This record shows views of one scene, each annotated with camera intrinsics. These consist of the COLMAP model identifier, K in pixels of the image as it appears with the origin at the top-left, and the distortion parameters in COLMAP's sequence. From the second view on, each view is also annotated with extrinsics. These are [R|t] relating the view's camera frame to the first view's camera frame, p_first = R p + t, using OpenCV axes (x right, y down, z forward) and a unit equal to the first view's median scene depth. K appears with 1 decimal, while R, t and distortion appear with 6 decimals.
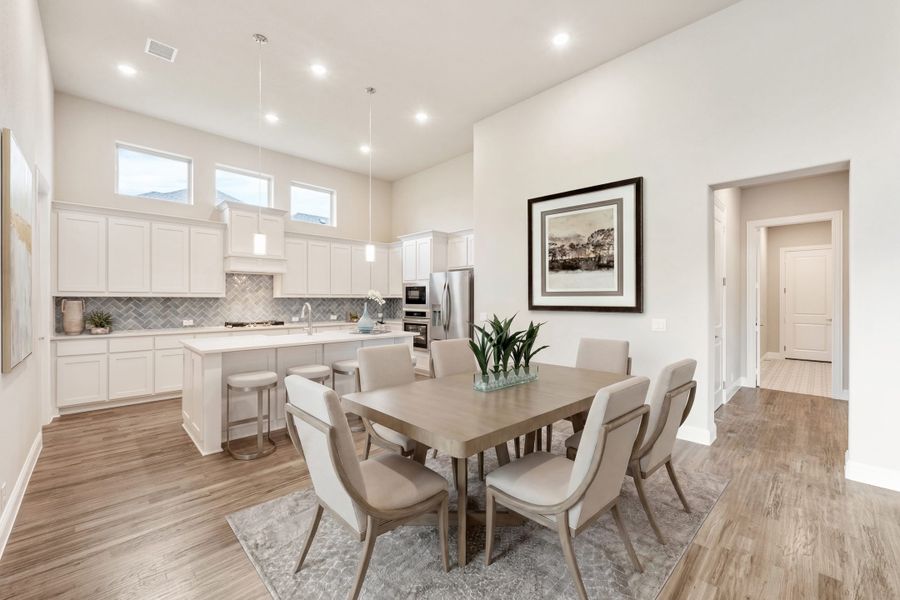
lens RADIAL K [[382.6, 0, 451.4], [0, 382.6, 295.3], [0, 0, 1]] dist [0.015250, 0.000419]
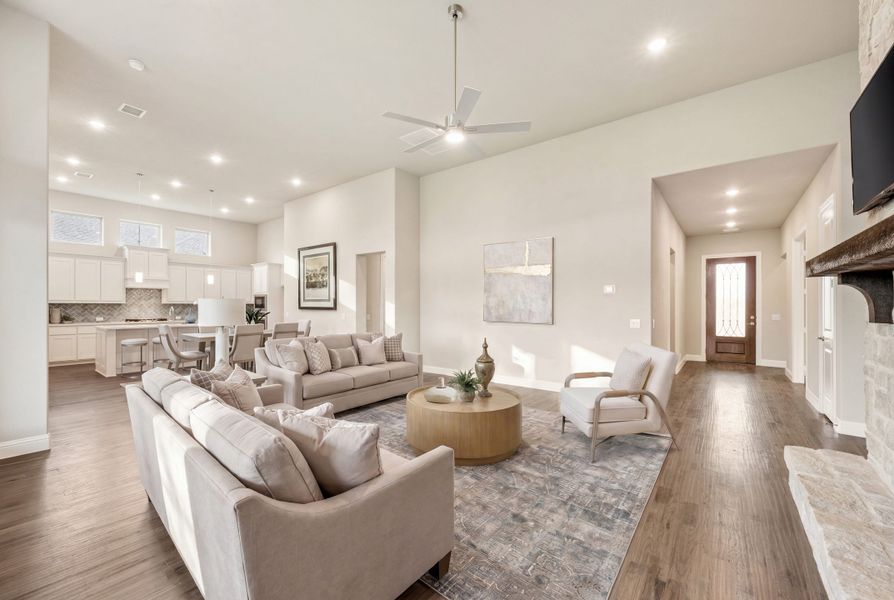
lens RADIAL K [[346.0, 0, 439.9], [0, 346.0, 300.8], [0, 0, 1]] dist [-0.011604, 0.000142]
pose [[0.994633, -0.003510, 0.103404, 0.628972], [0.003850, 0.999988, -0.003080, 0.003872], [-0.103392, 0.003461, 0.994635, -0.617817]]
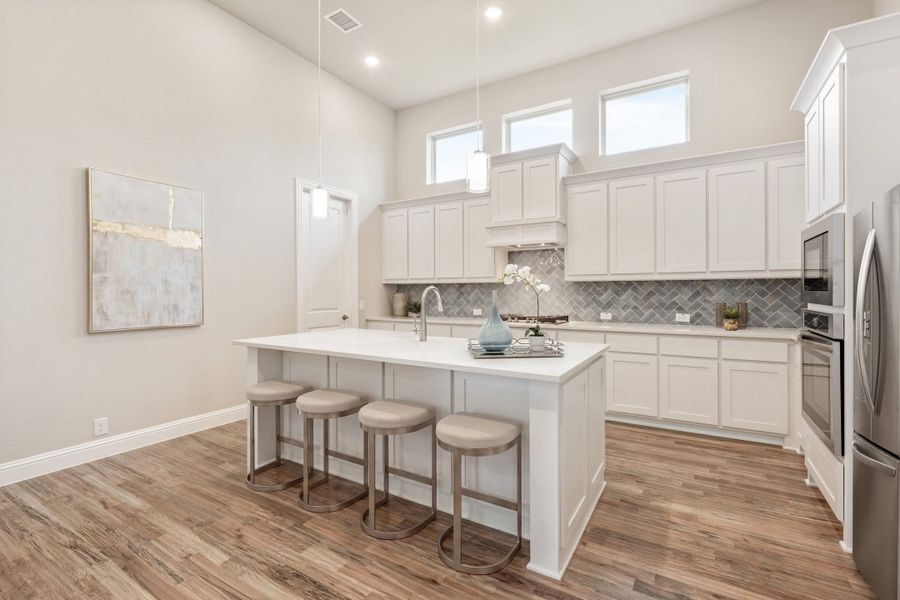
lens RADIAL K [[411.7, 0, 439.8], [0, 411.7, 288.0], [0, 0, 1]] dist [0.000206, 0.000838]
pose [[0.230067, -0.010599, -0.973117, 0.213084], [0.013861, 0.999875, -0.007614, 0.023389], [0.973076, -0.011737, 0.230185, 0.741704]]
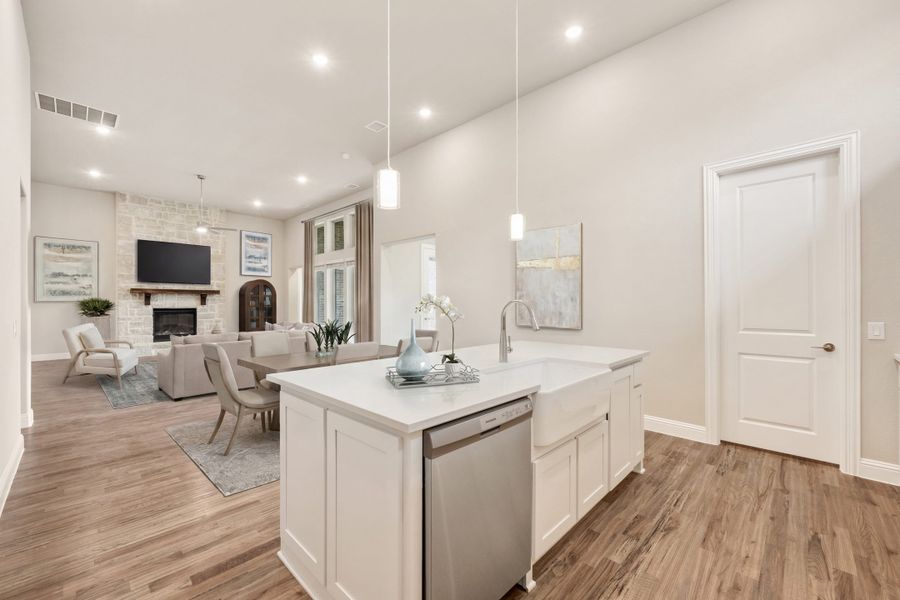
lens RADIAL K [[360.8, 0, 450.2], [0, 360.8, 301.8], [0, 0, 1]] dist [0.001498, 0.000369]
pose [[-0.999415, -0.001966, -0.034151, -0.234669], [-0.001774, 0.999982, -0.005657, 0.021161], [0.034162, -0.005593, -0.999401, 1.249672]]
